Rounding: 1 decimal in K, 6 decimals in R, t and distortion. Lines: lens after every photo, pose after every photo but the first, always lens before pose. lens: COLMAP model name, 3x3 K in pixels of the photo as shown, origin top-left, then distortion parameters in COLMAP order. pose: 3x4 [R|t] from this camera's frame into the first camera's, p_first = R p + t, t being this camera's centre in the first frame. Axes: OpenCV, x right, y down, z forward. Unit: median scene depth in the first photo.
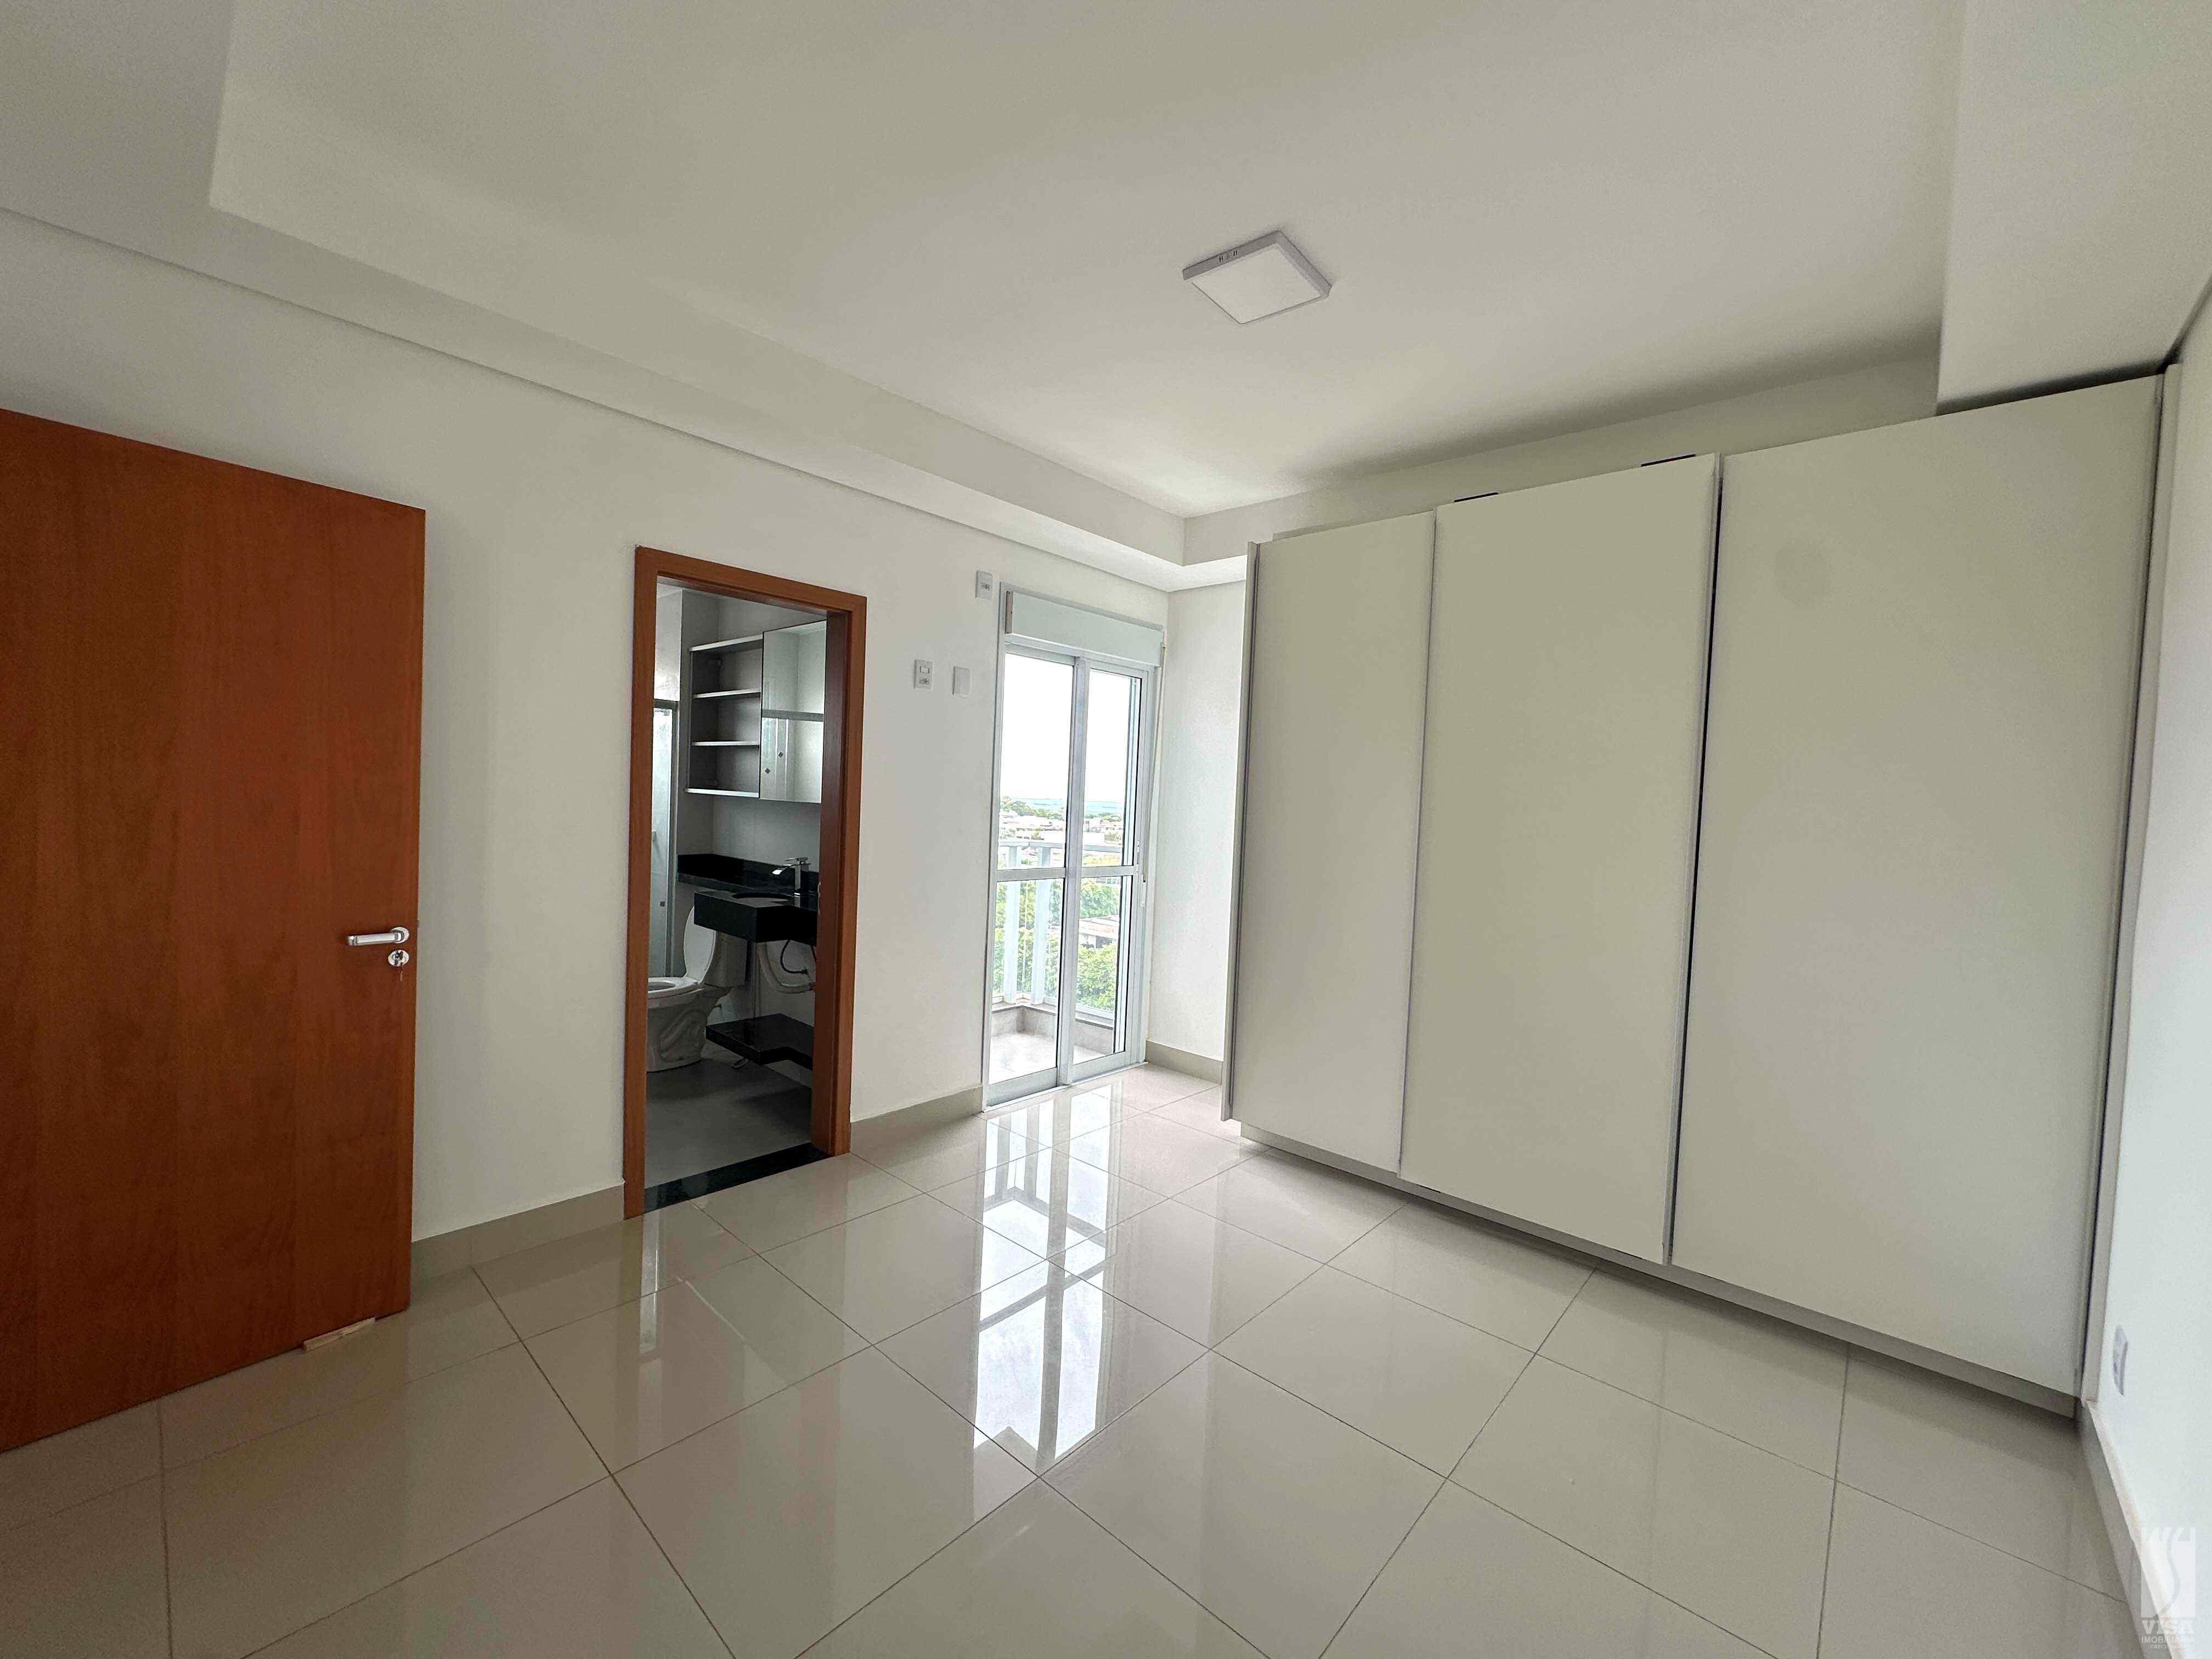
lens RADIAL K [[890.0, 0, 1104.9], [0, 890.0, 827.2], [0, 0, 1]] dist [-0.001768, 0.000536]
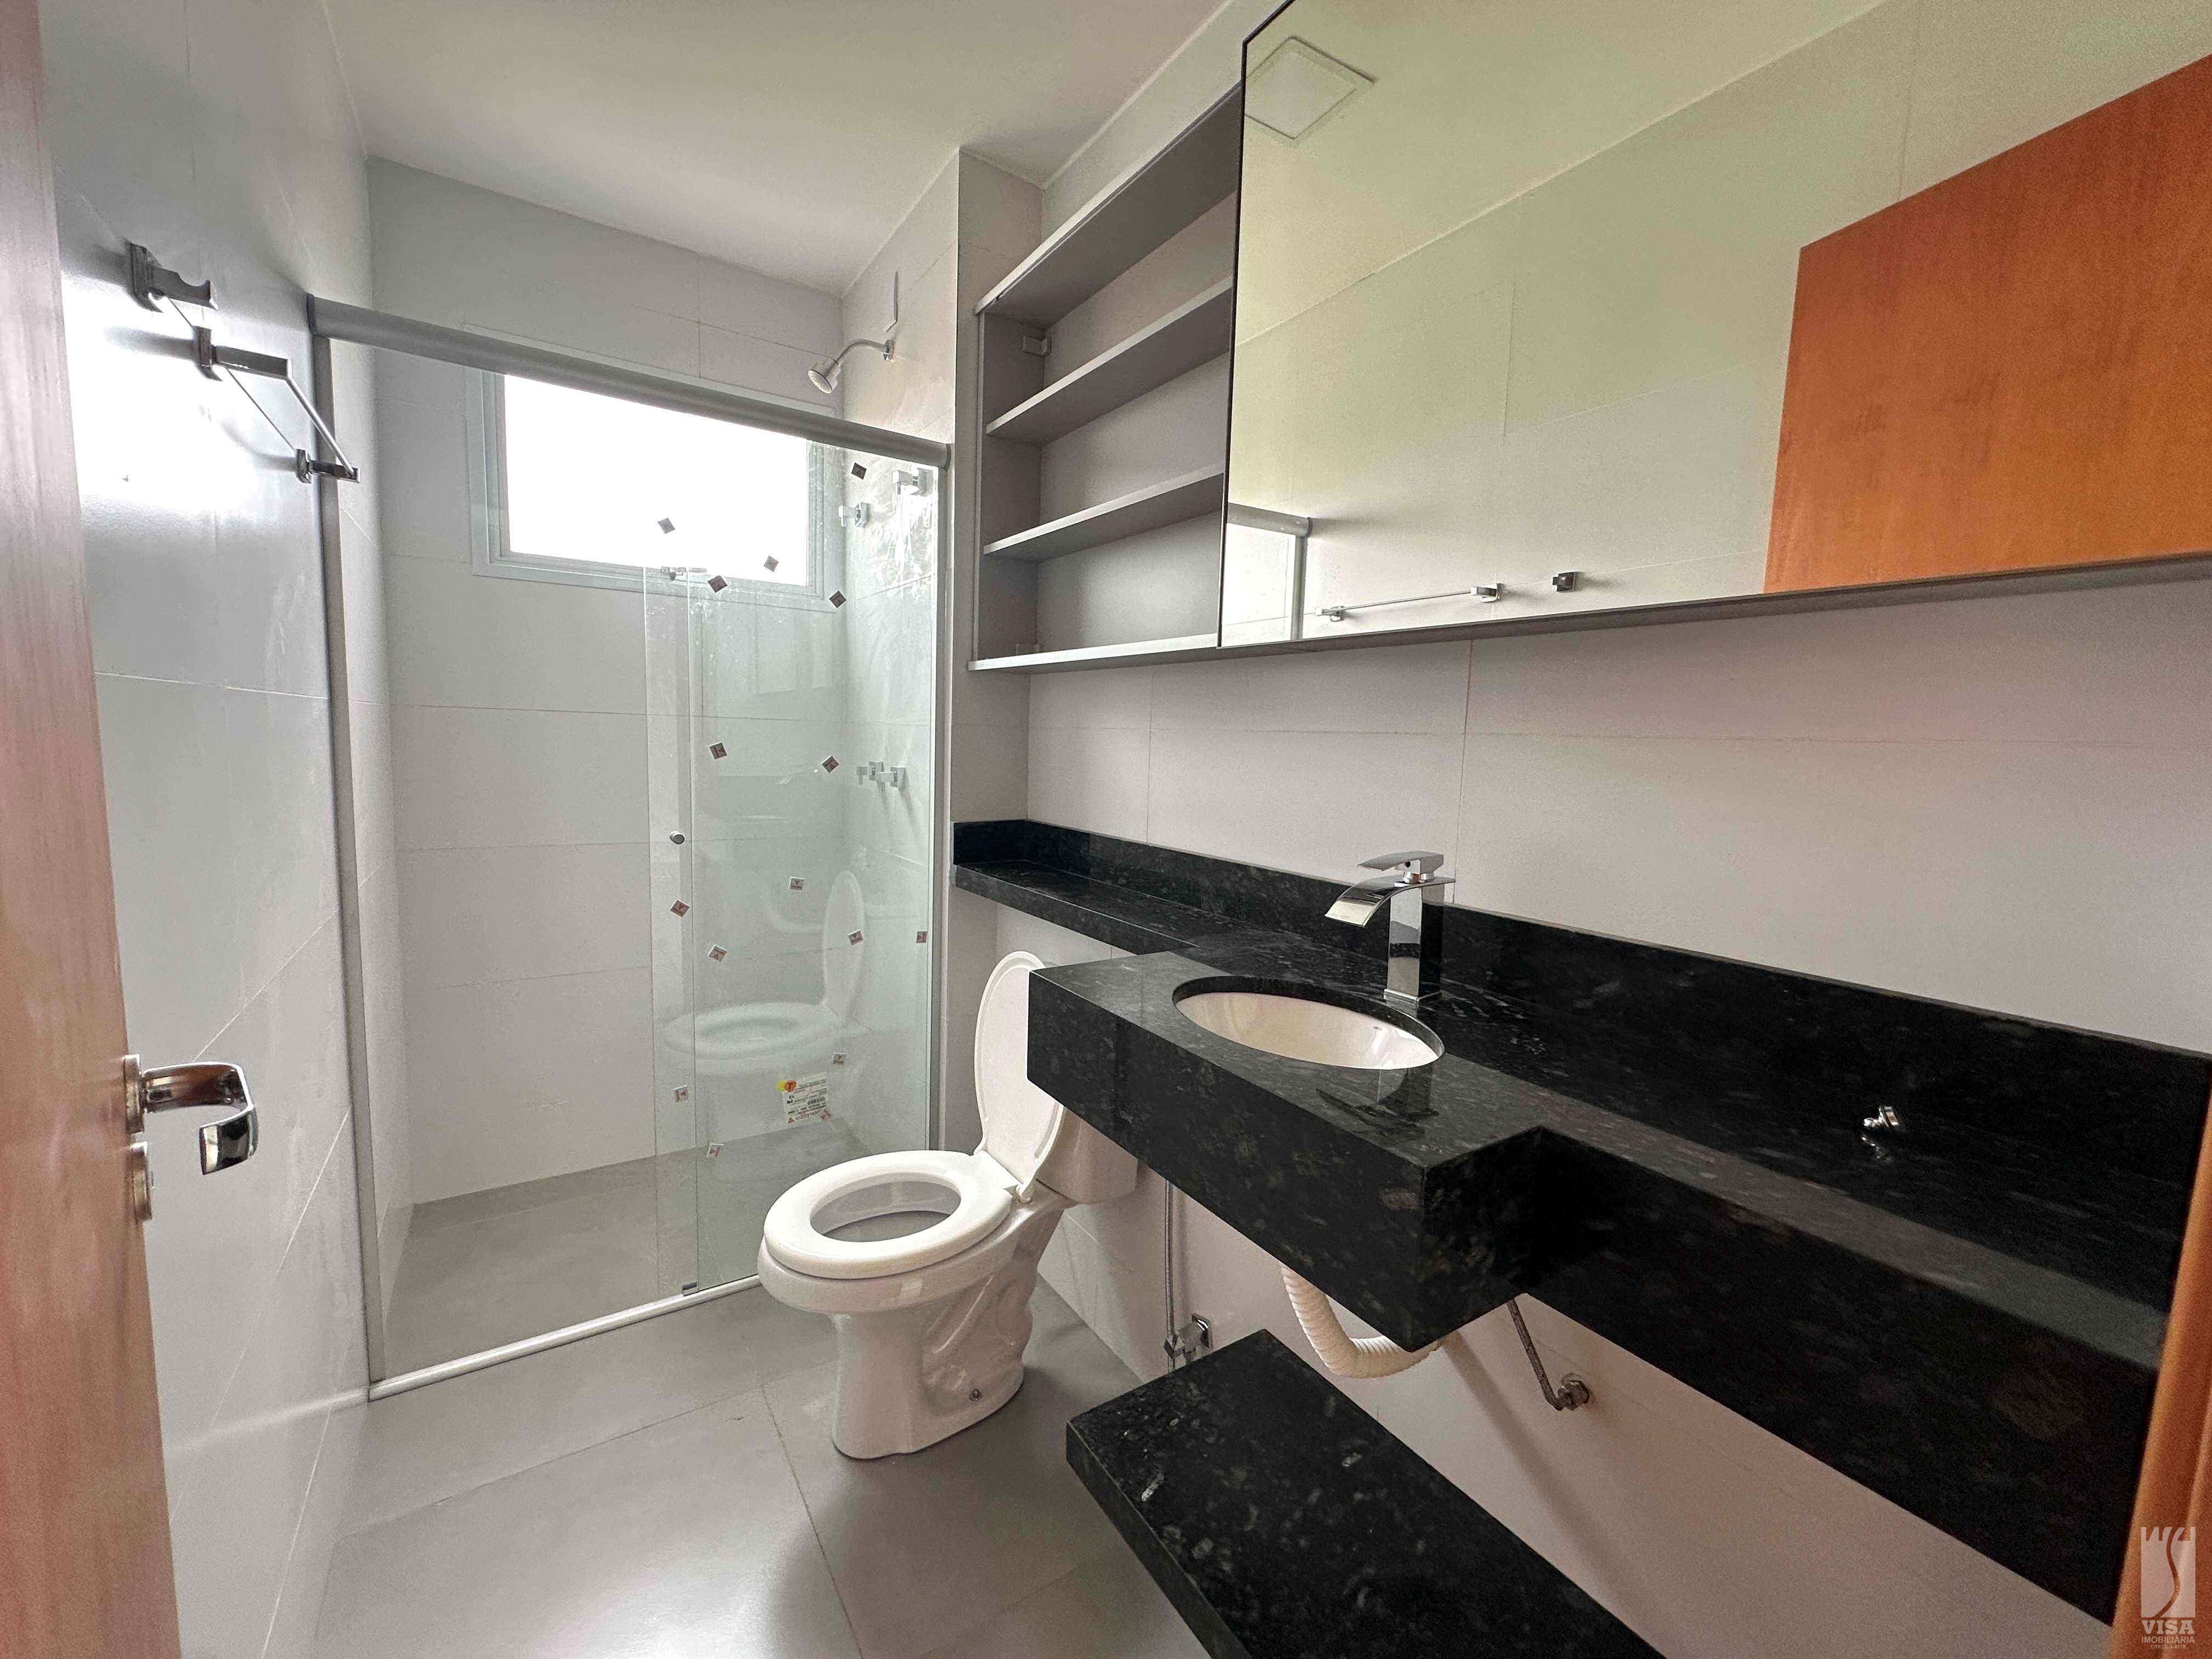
lens RADIAL K [[890.0, 0, 1114.8], [0, 890.0, 842.0], [0, 0, 1]] dist [-0.001768, 0.000536]
pose [[0.970382, 0.020697, -0.240688, -0.306962], [-0.004934, 0.997813, 0.065910, 0.012274], [0.241526, -0.062771, 0.968362, 0.614645]]
